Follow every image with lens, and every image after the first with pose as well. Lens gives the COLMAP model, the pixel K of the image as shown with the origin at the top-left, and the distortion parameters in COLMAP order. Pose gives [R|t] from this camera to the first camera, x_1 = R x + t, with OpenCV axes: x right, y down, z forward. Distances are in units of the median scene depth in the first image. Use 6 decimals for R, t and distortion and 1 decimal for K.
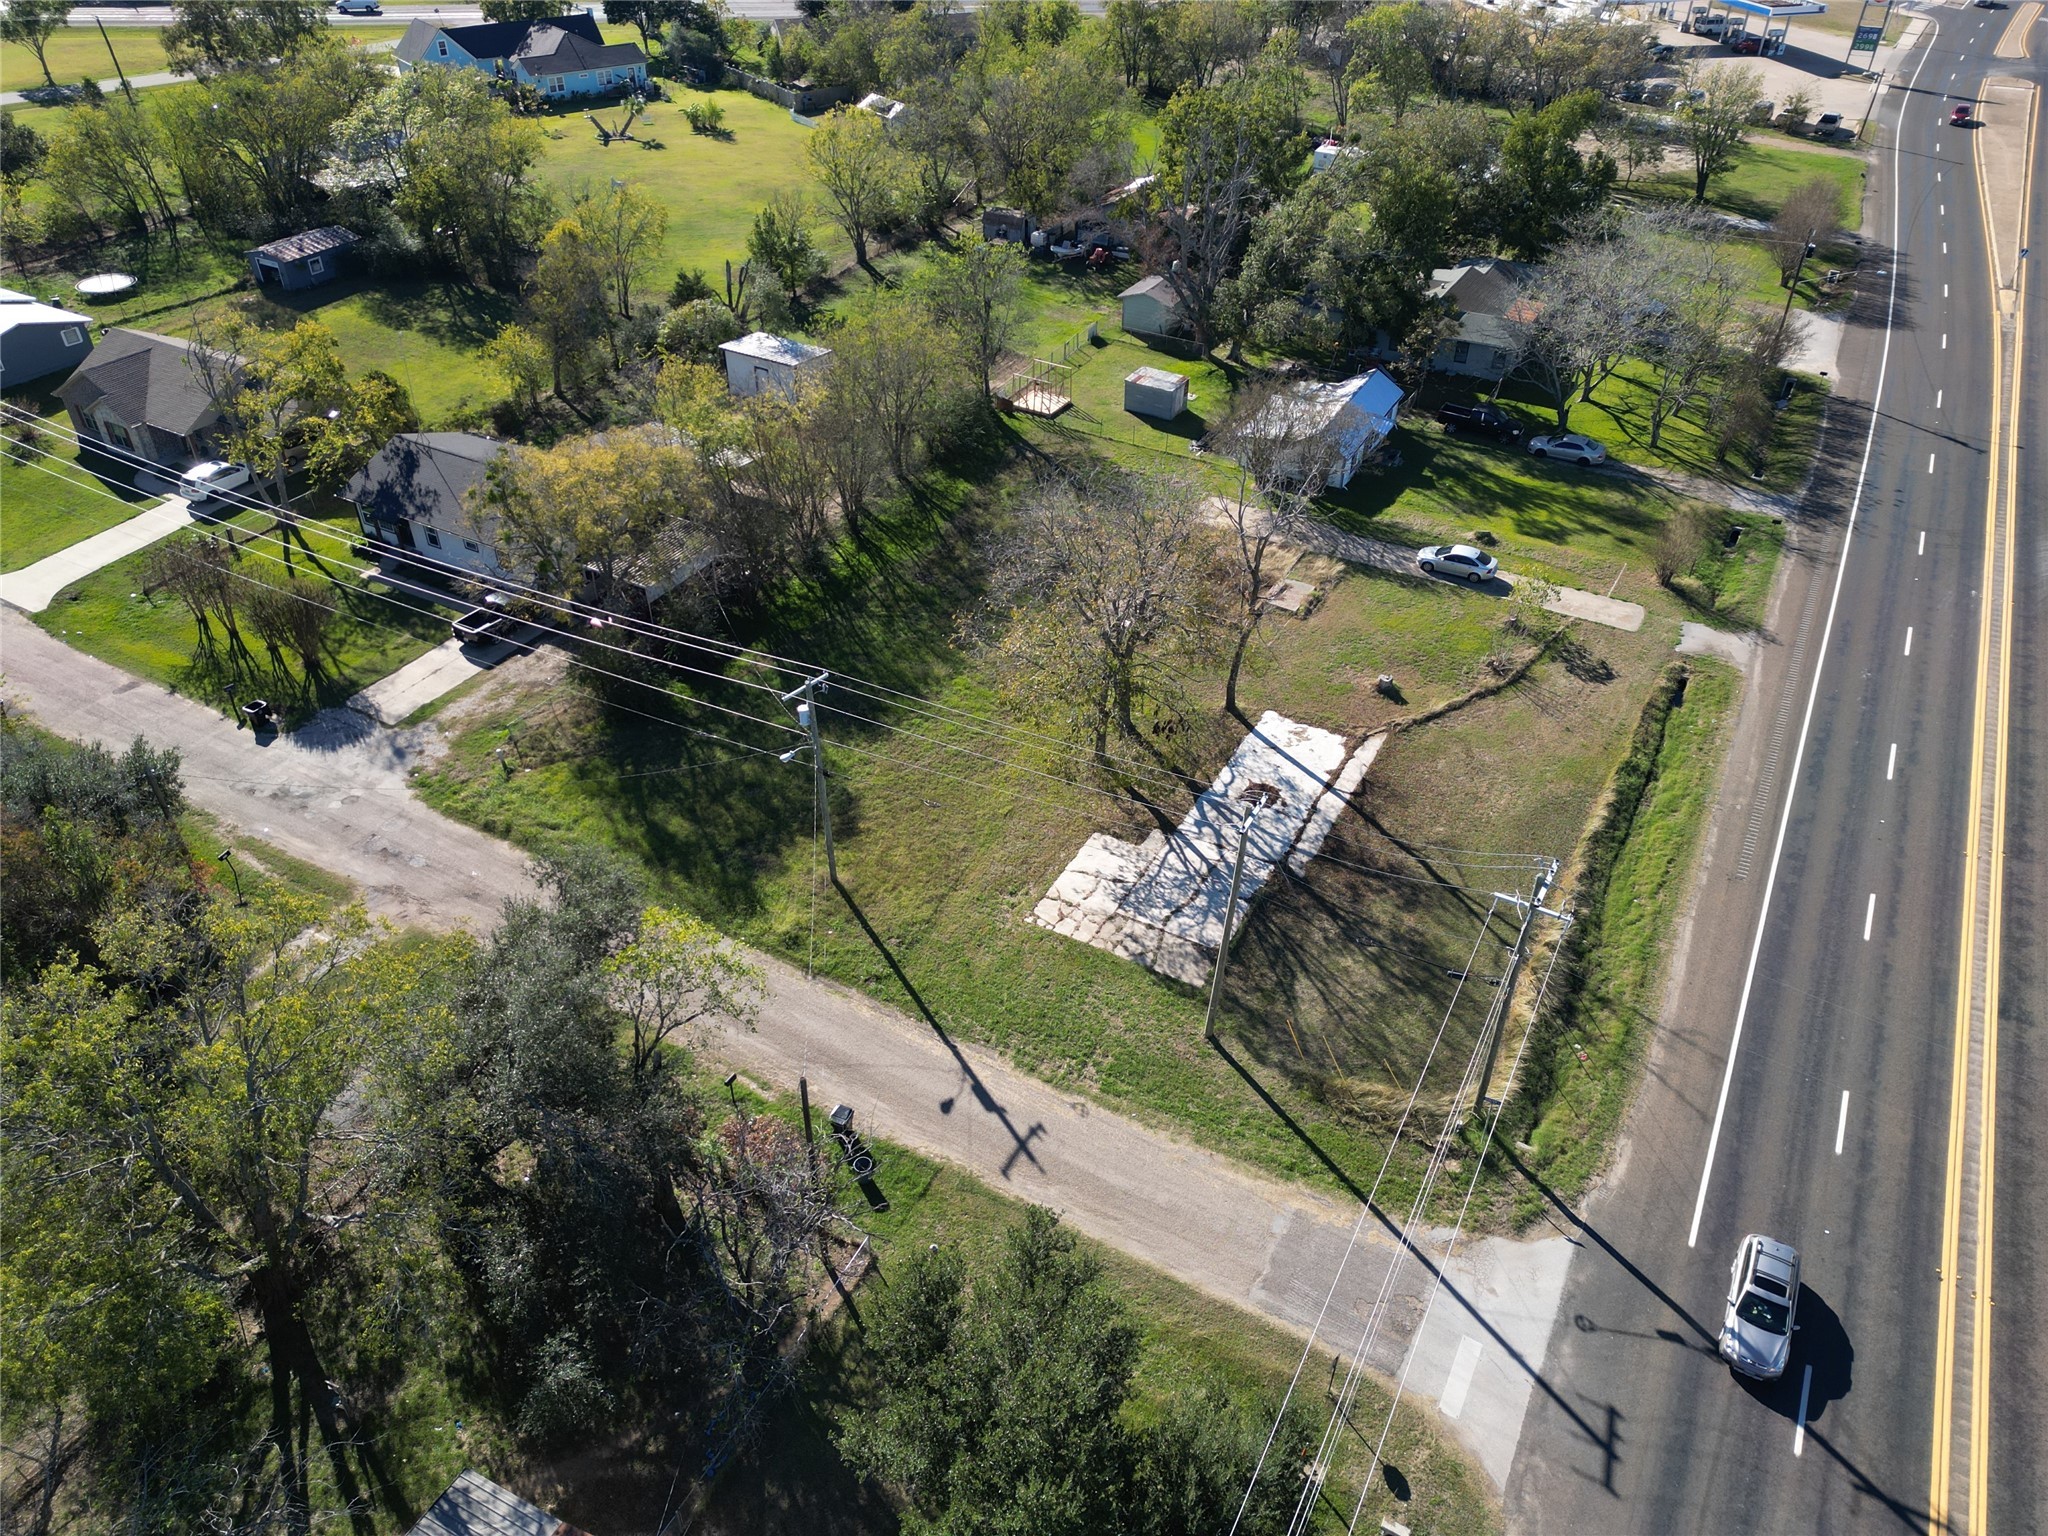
lens RADIAL K [[1443.7, 0, 1019.4], [0, 1443.7, 746.5], [0, 0, 1]] dist [0.083828, -0.078817]
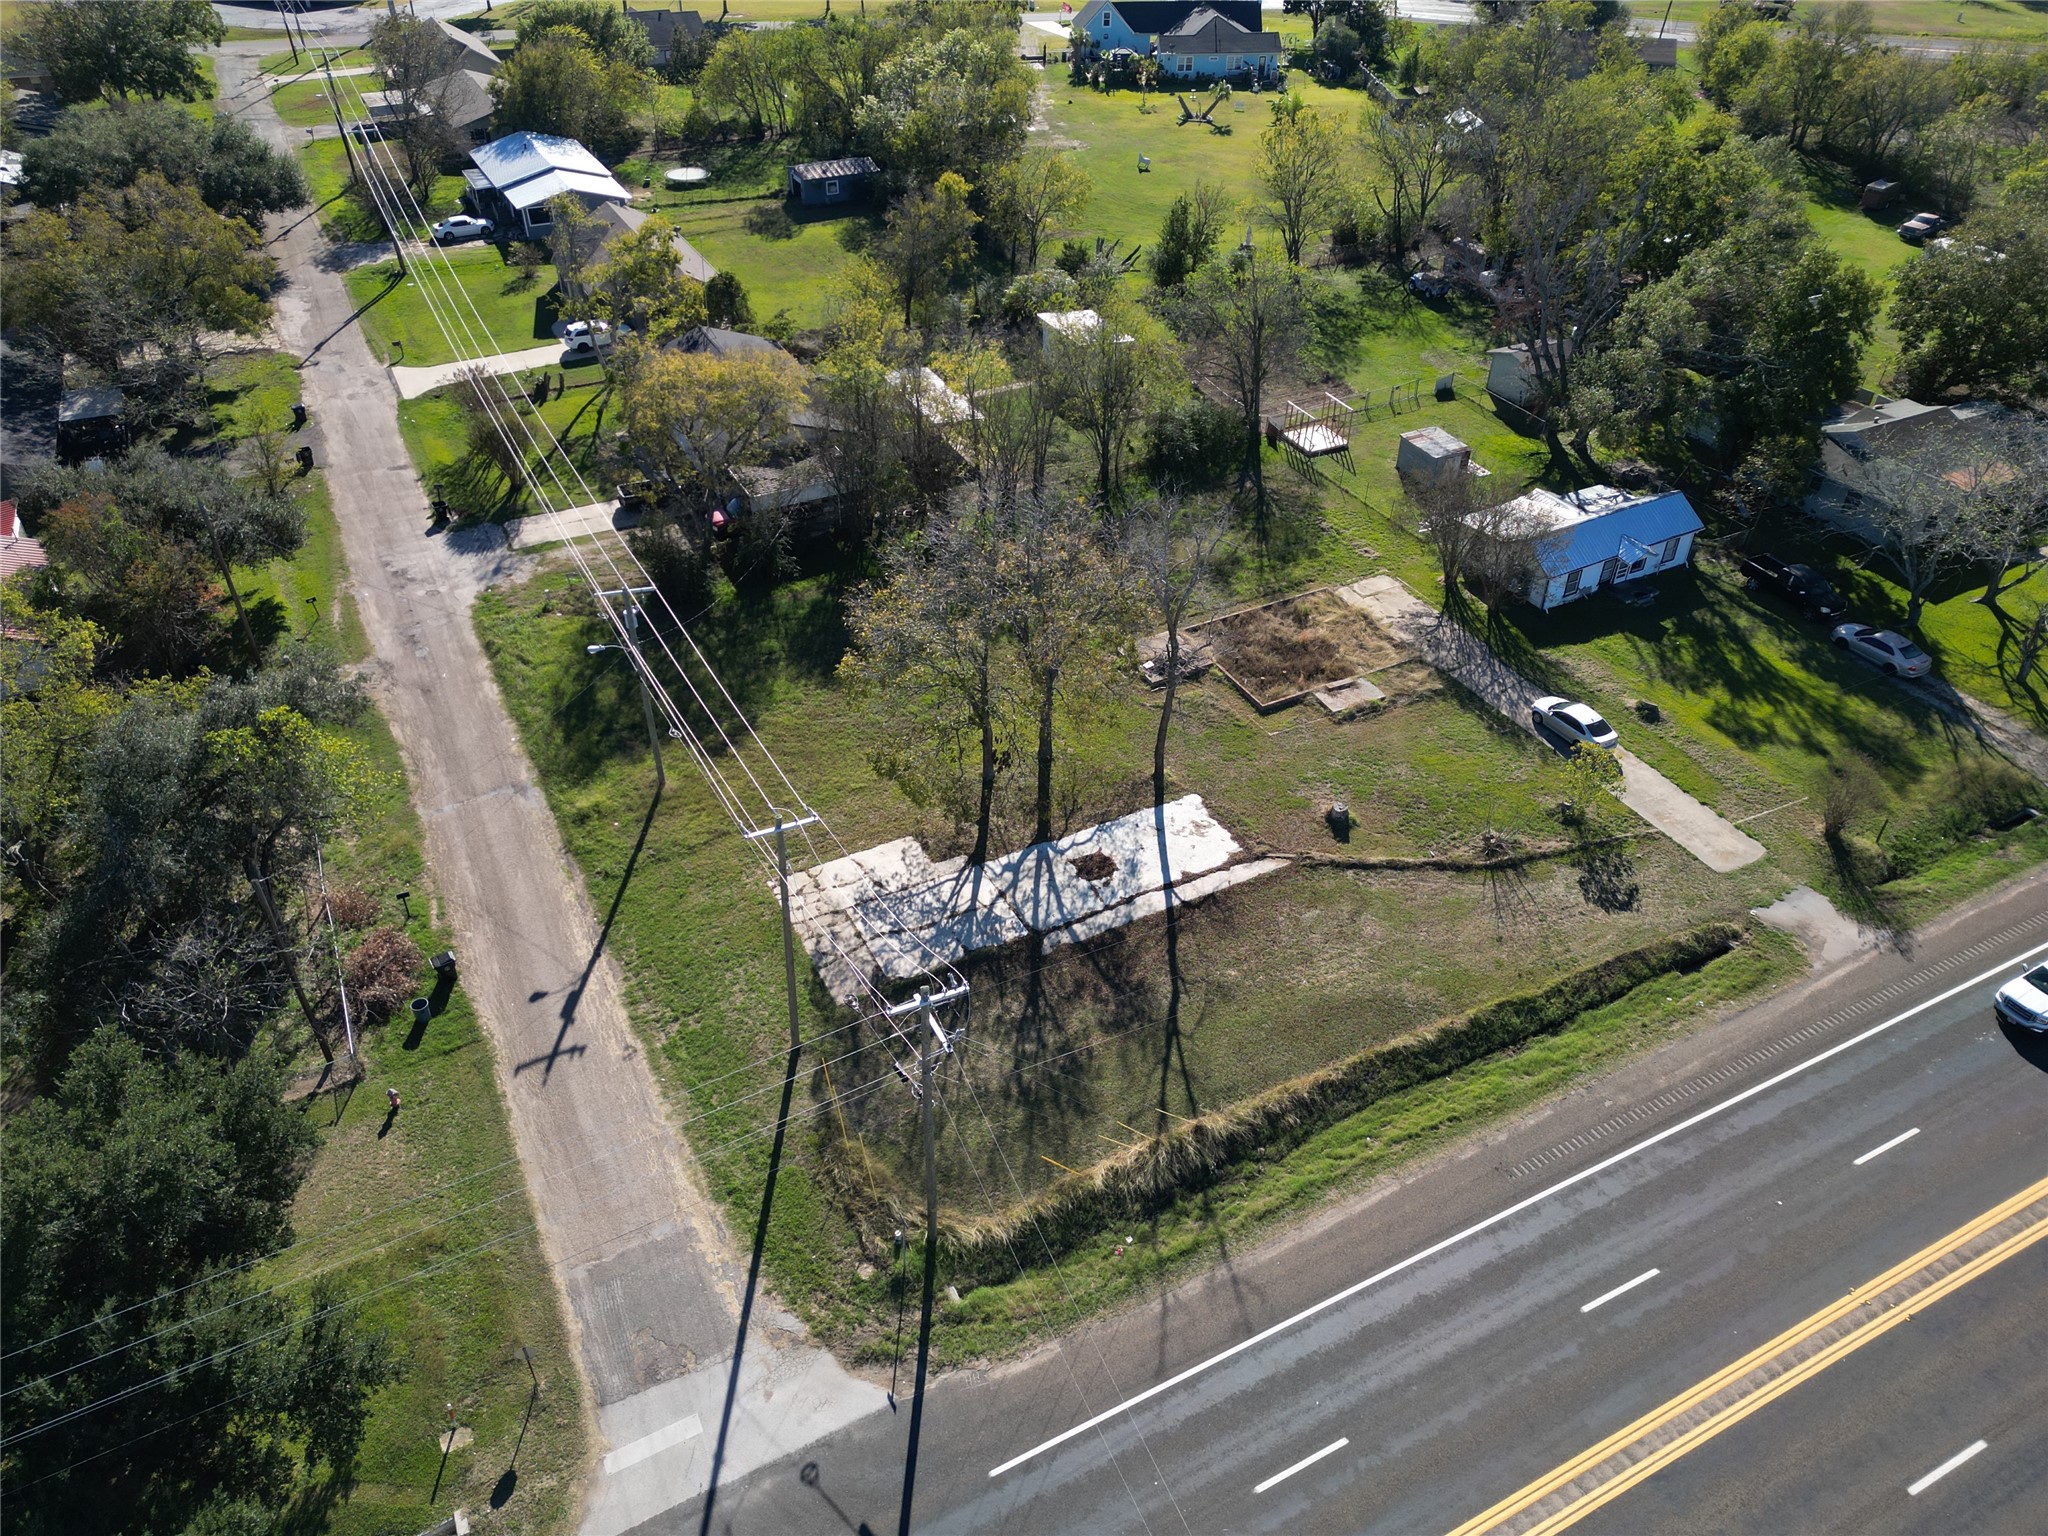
lens RADIAL K [[1443.7, 0, 1019.4], [0, 1443.7, 746.5], [0, 0, 1]] dist [0.083828, -0.078817]
pose [[0.833223, 0.326576, -0.446192, 0.494917], [-0.327116, 0.941726, 0.078407, -0.091594], [0.445796, 0.080626, 0.891496, 0.147371]]
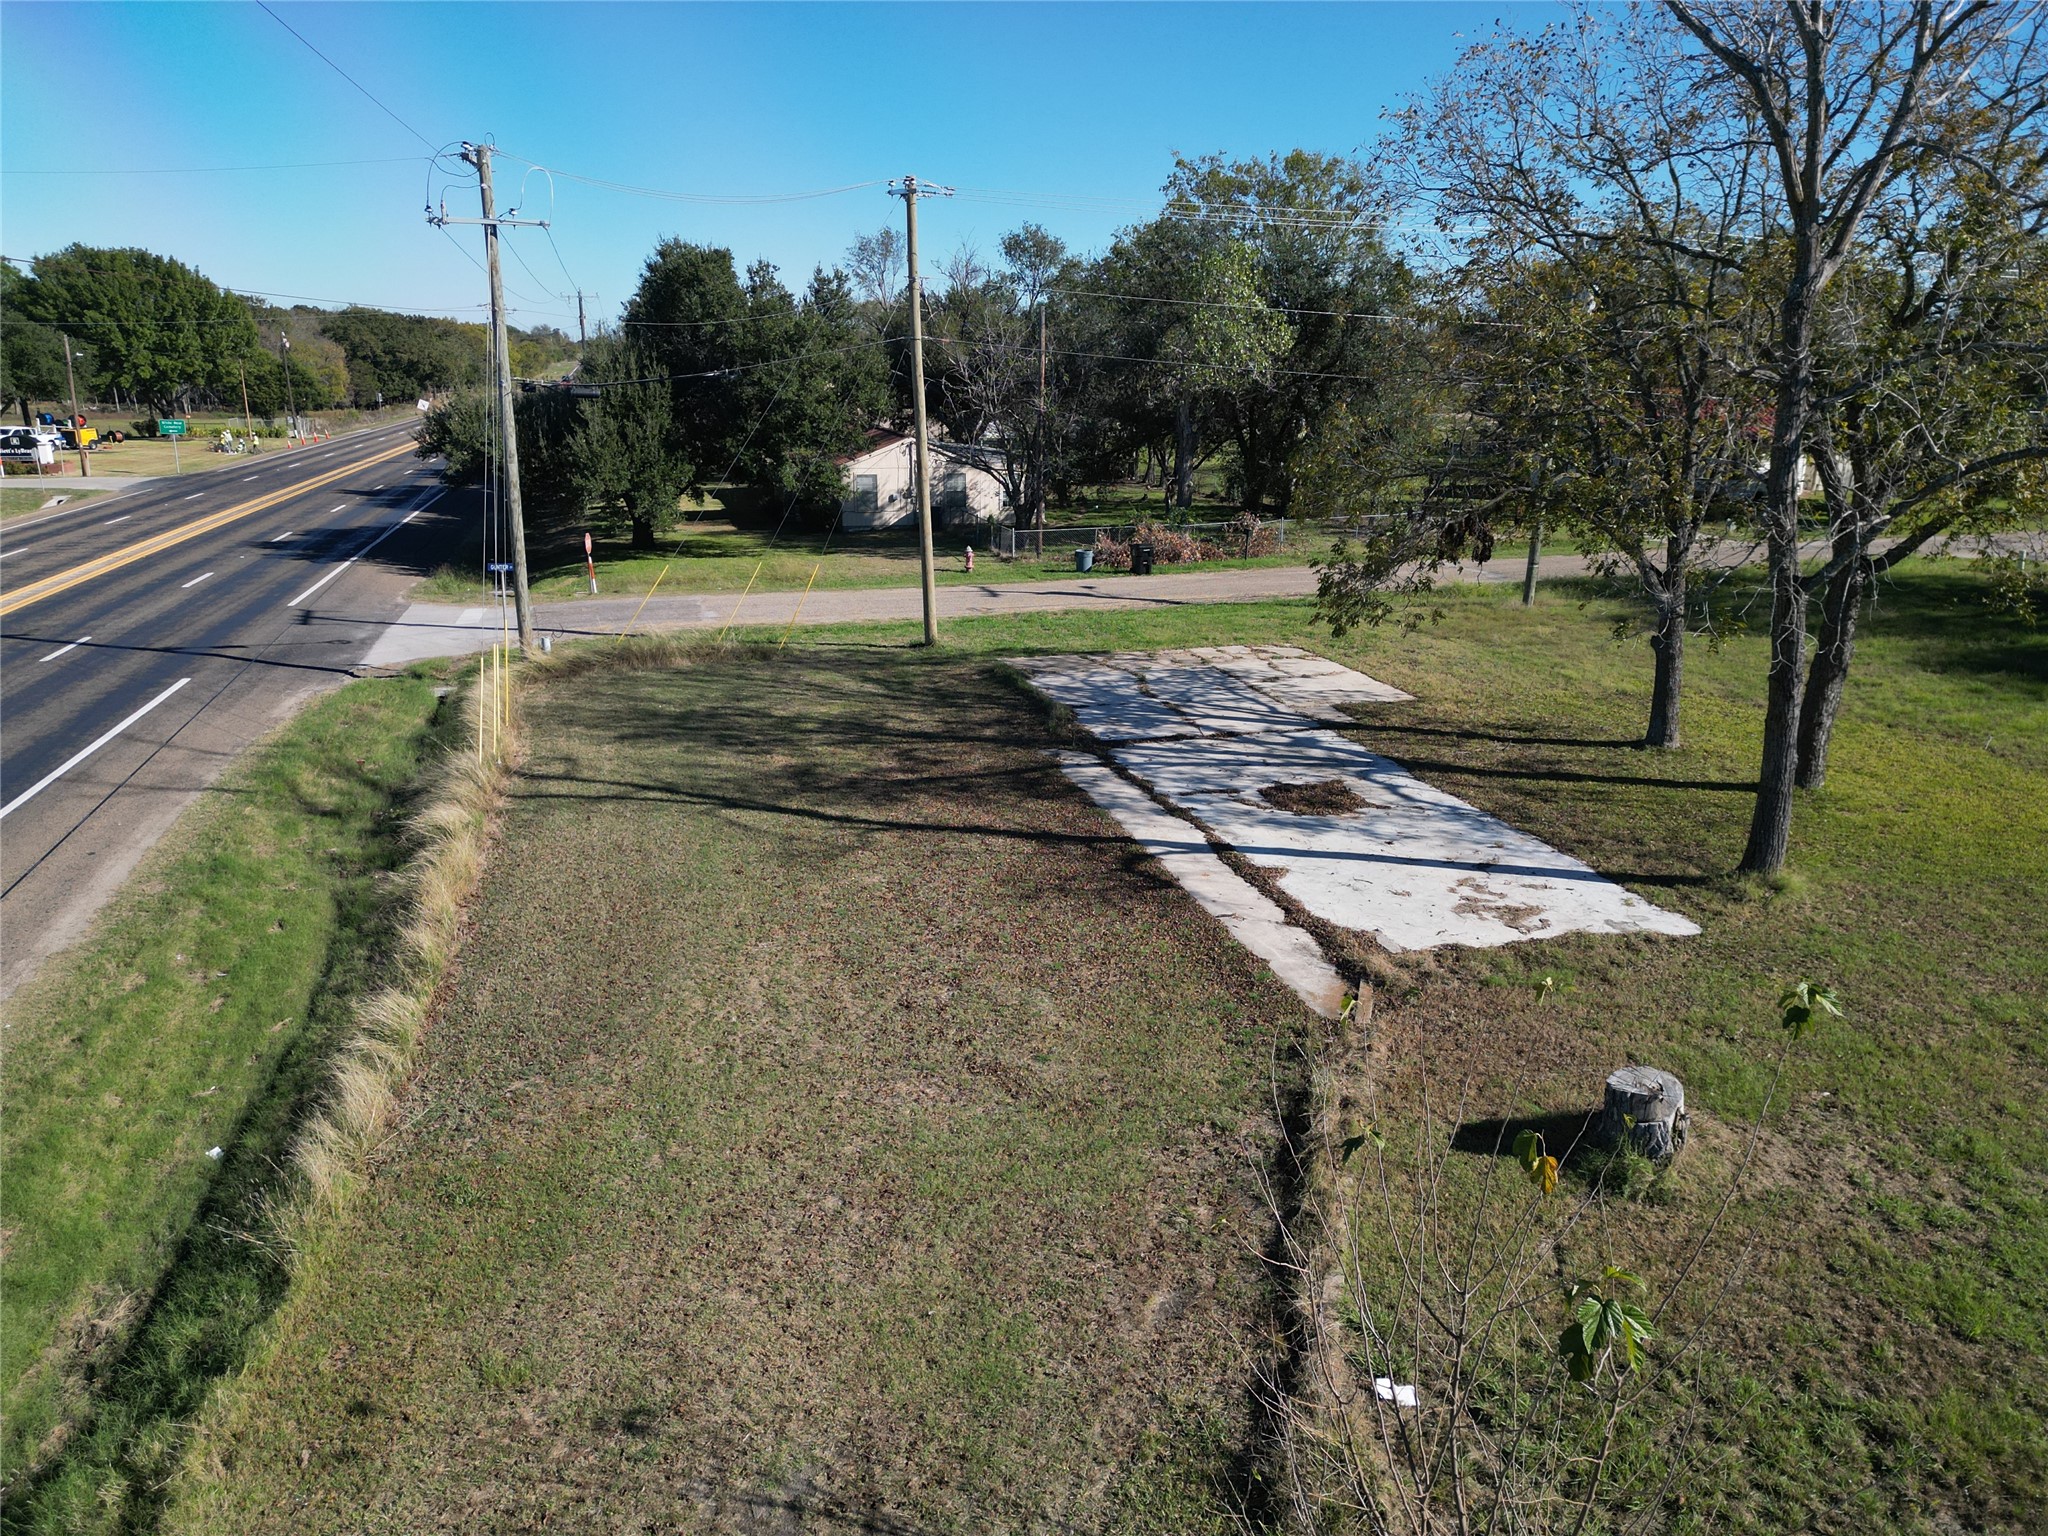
lens RADIAL K [[1414.0, 0, 1024.0], [0, 1414.0, 768.0], [0, 0, 1]] dist [0.167392, -0.276094]
pose [[-0.718770, 0.186587, -0.669742, 0.444087], [-0.418911, 0.652586, 0.631384, -0.163219], [0.554872, 0.734382, -0.390896, 1.058554]]
